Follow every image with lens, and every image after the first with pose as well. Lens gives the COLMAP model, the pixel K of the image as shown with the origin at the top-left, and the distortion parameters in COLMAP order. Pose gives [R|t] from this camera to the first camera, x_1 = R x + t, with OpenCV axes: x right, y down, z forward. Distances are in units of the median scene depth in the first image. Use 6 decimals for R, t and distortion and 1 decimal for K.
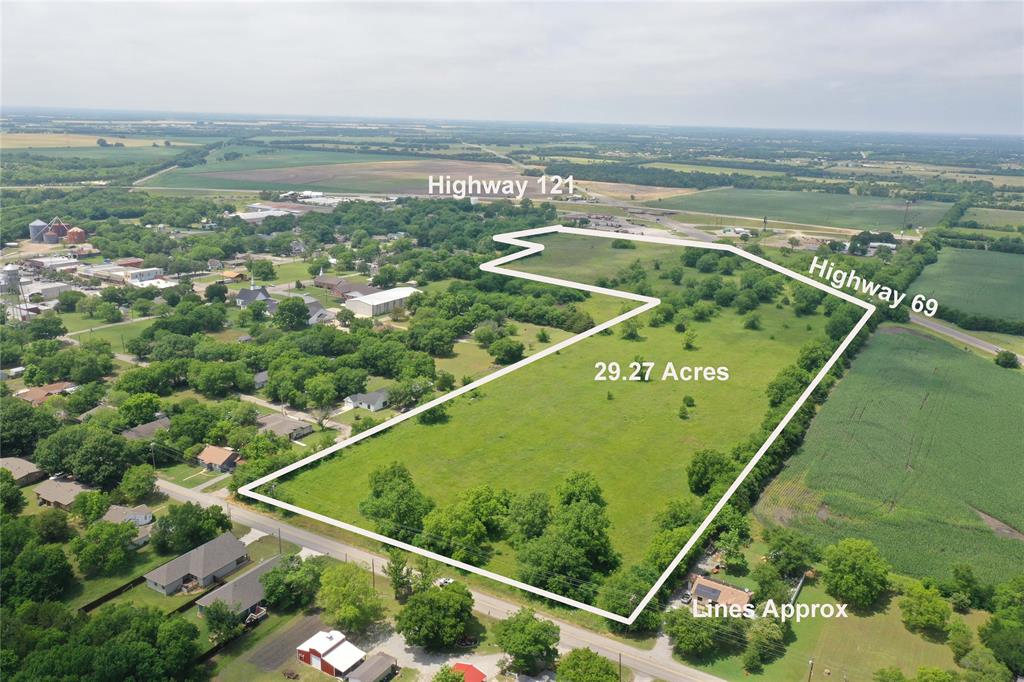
lens RADIAL K [[809.1, 0, 512.0], [0, 809.1, 341.0], [0, 0, 1]] dist [0.000545, 0.004839]
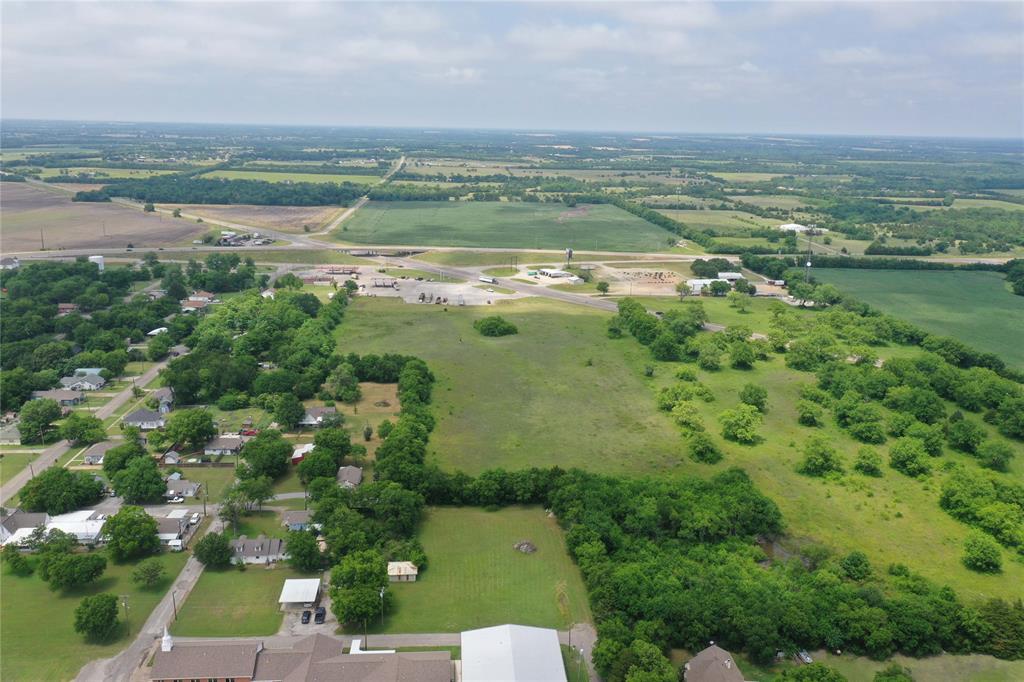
lens RADIAL K [[808.1, 0, 512.0], [0, 808.1, 341.0], [0, 0, 1]] dist [-0.002185, 0.011152]
pose [[0.810260, -0.160978, 0.563529, -0.330139], [0.157940, 0.985941, 0.054553, -0.226042], [-0.564388, 0.044801, 0.824293, 0.770747]]
